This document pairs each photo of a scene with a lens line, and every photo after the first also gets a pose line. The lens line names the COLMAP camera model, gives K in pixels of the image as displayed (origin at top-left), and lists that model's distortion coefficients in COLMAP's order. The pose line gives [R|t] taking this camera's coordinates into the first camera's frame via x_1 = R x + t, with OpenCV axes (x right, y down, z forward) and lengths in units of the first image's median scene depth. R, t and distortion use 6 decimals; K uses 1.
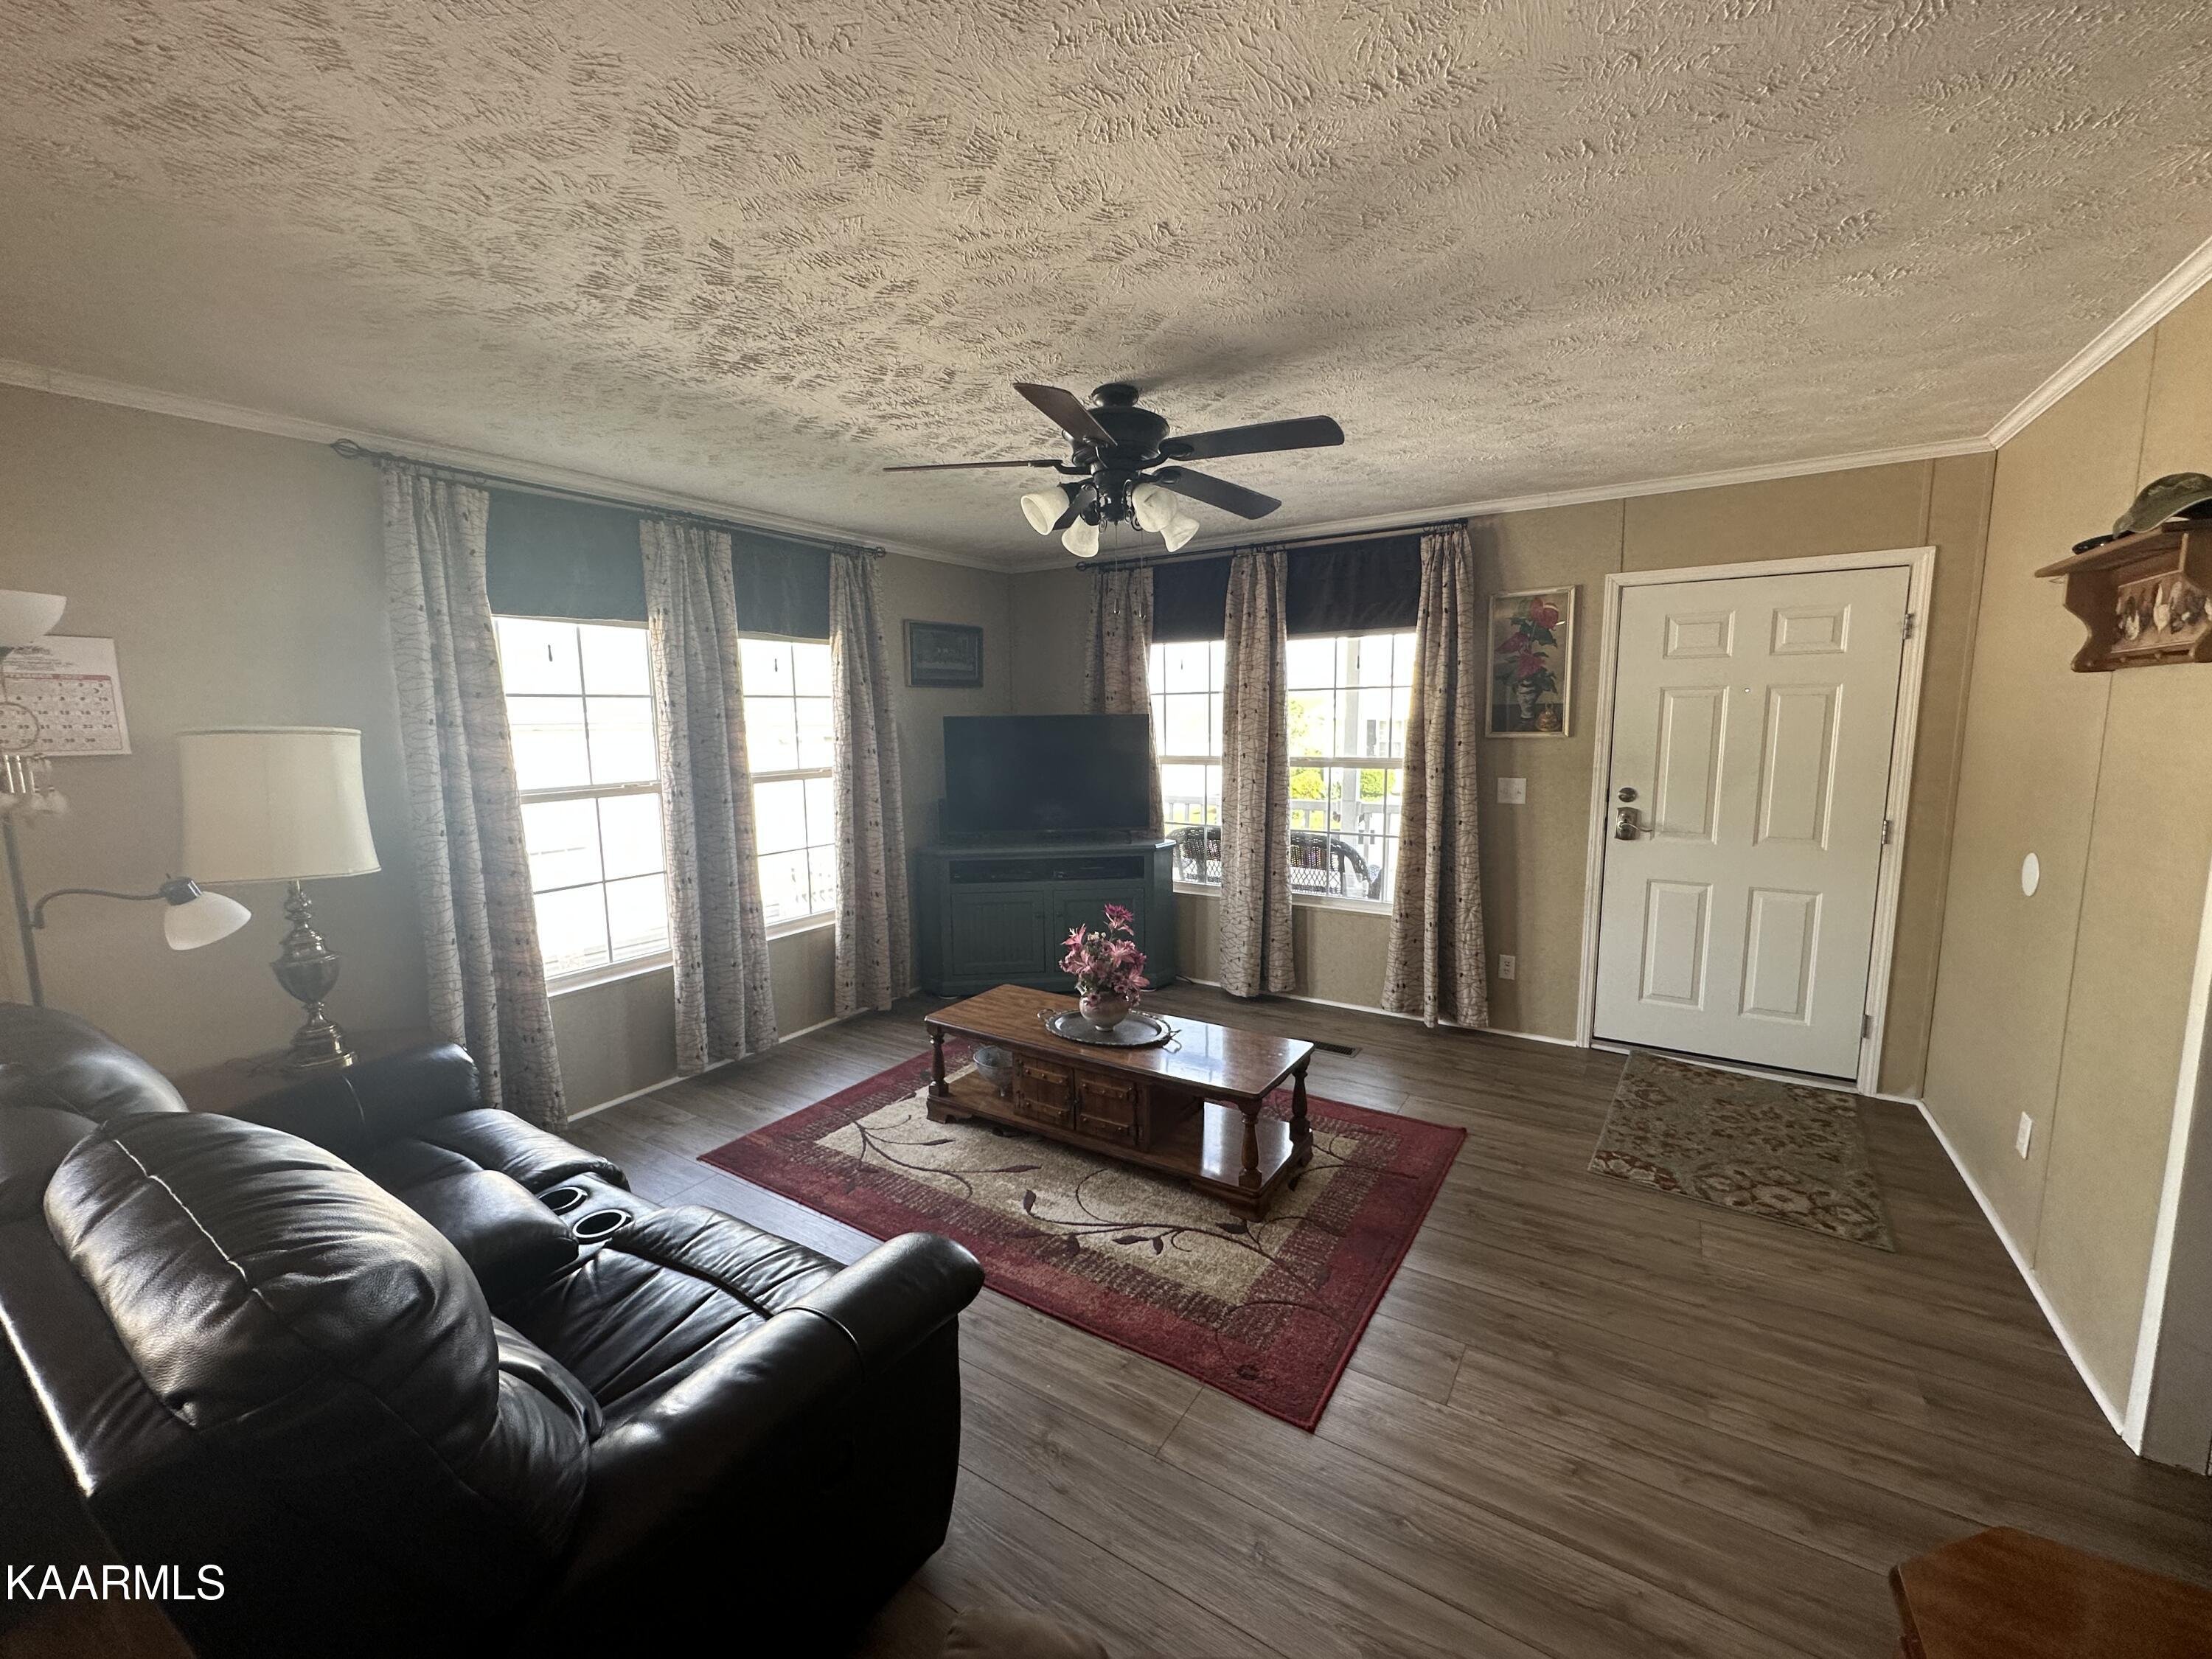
lens RADIAL K [[881.4, 0, 1106.5], [0, 881.4, 829.9], [0, 0, 1]] dist [-0.002952, -0.000079]
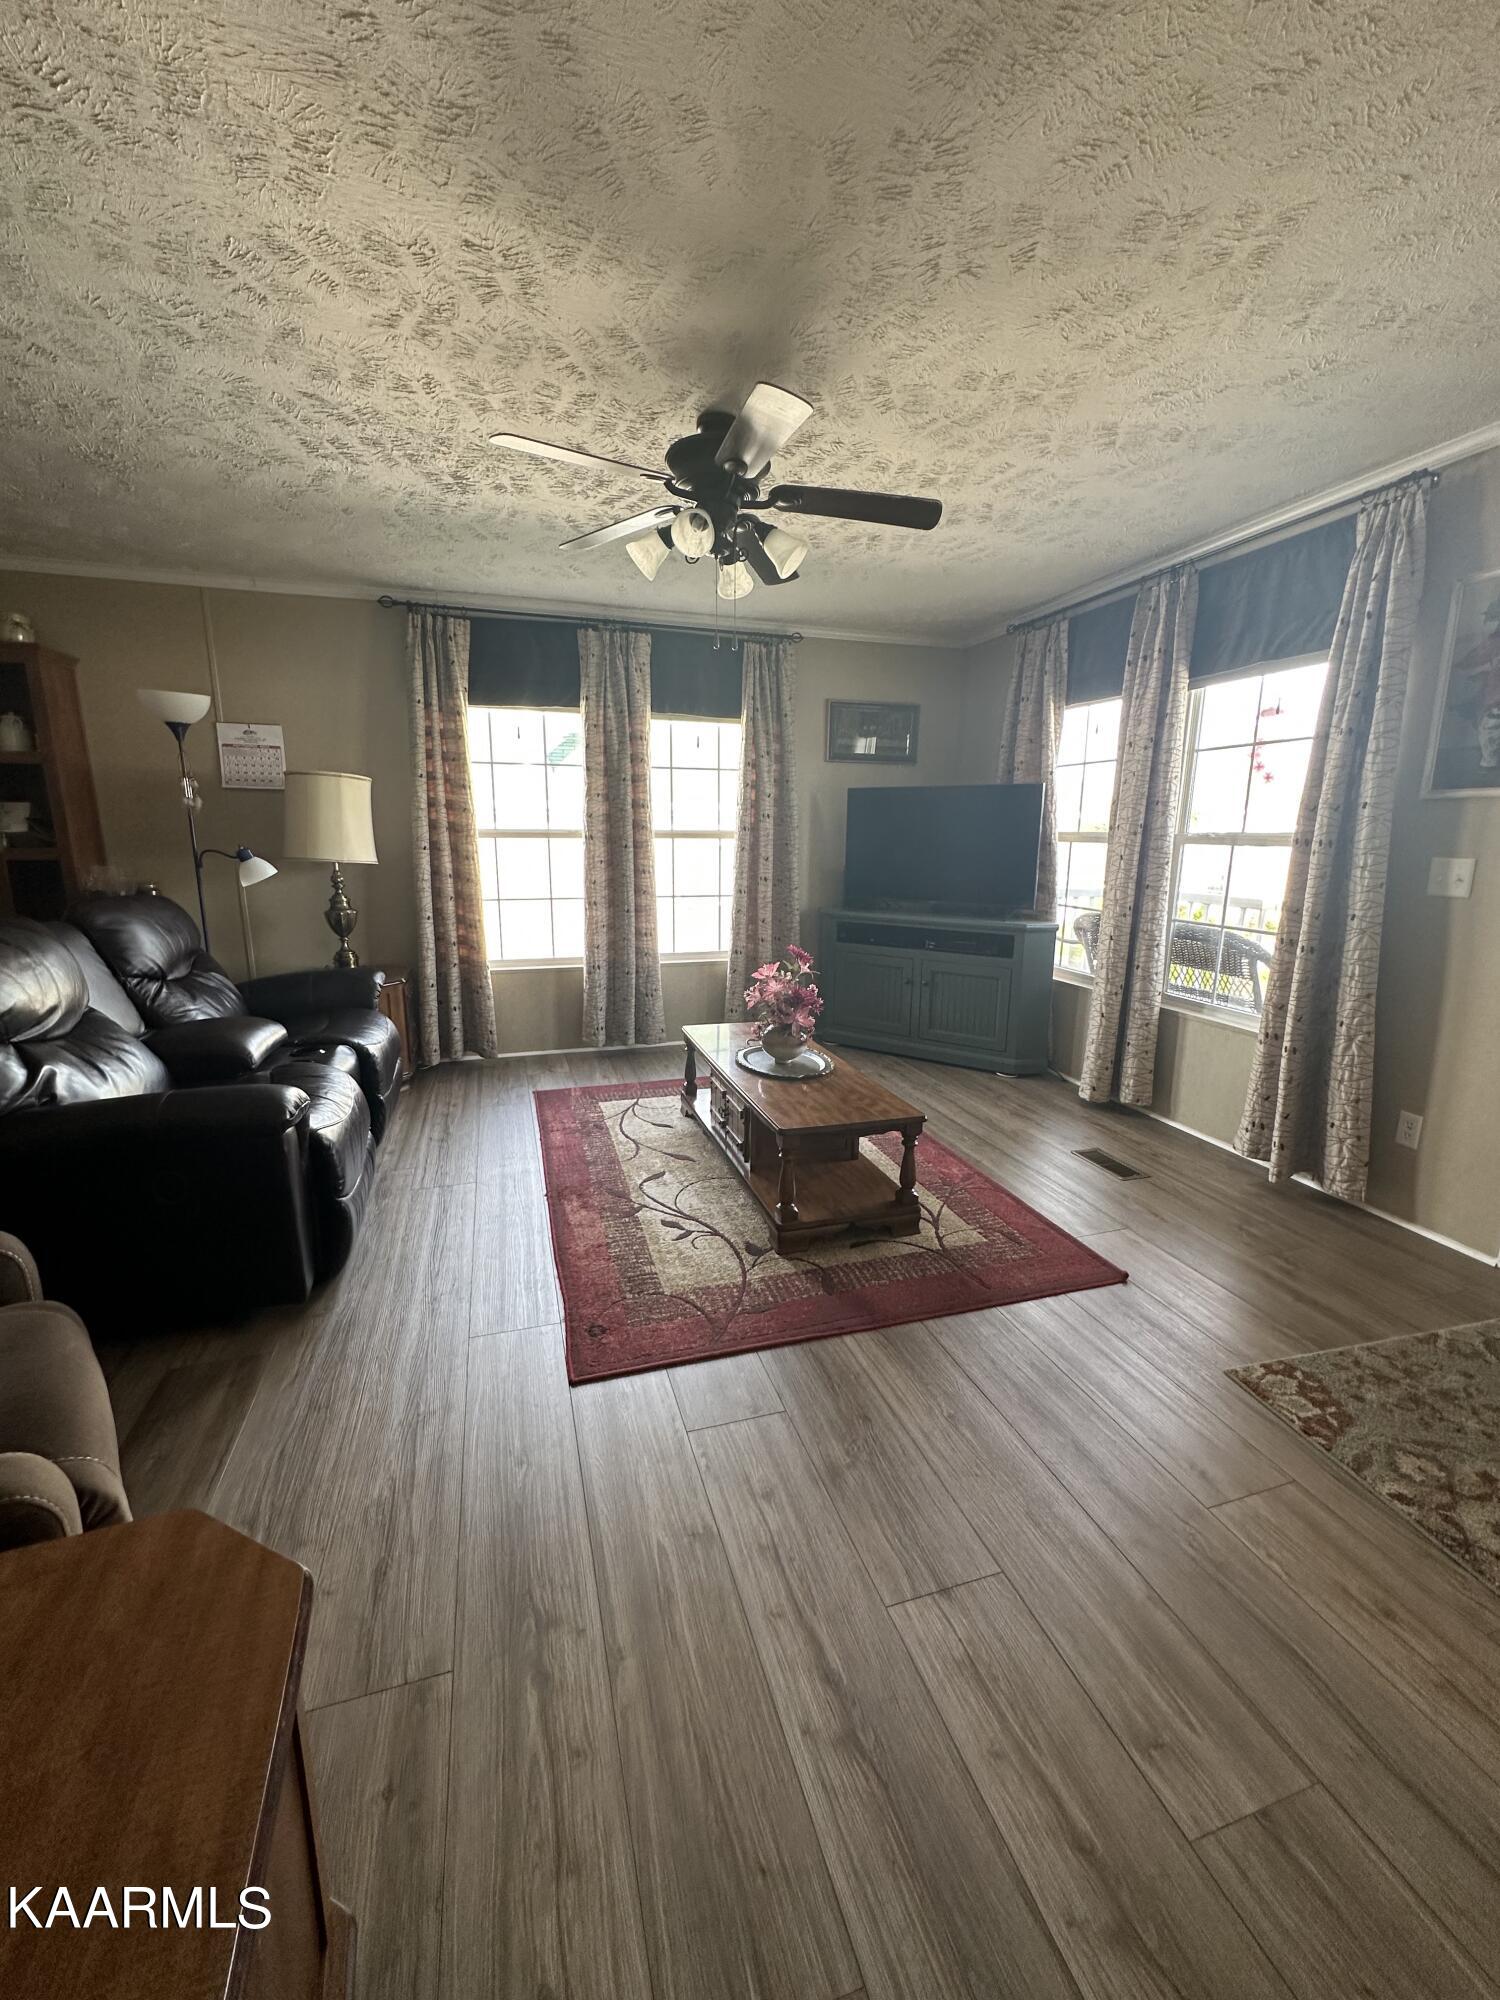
lens RADIAL K [[796.9, 0, 750.7], [0, 796.9, 999.5], [0, 0, 1]] dist [-0.002952, -0.000079]
pose [[0.770177, 0.151425, -0.619595, 0.476054], [-0.102330, 0.988162, 0.114301, 0.037436], [0.629568, -0.024629, 0.776555, 0.192568]]
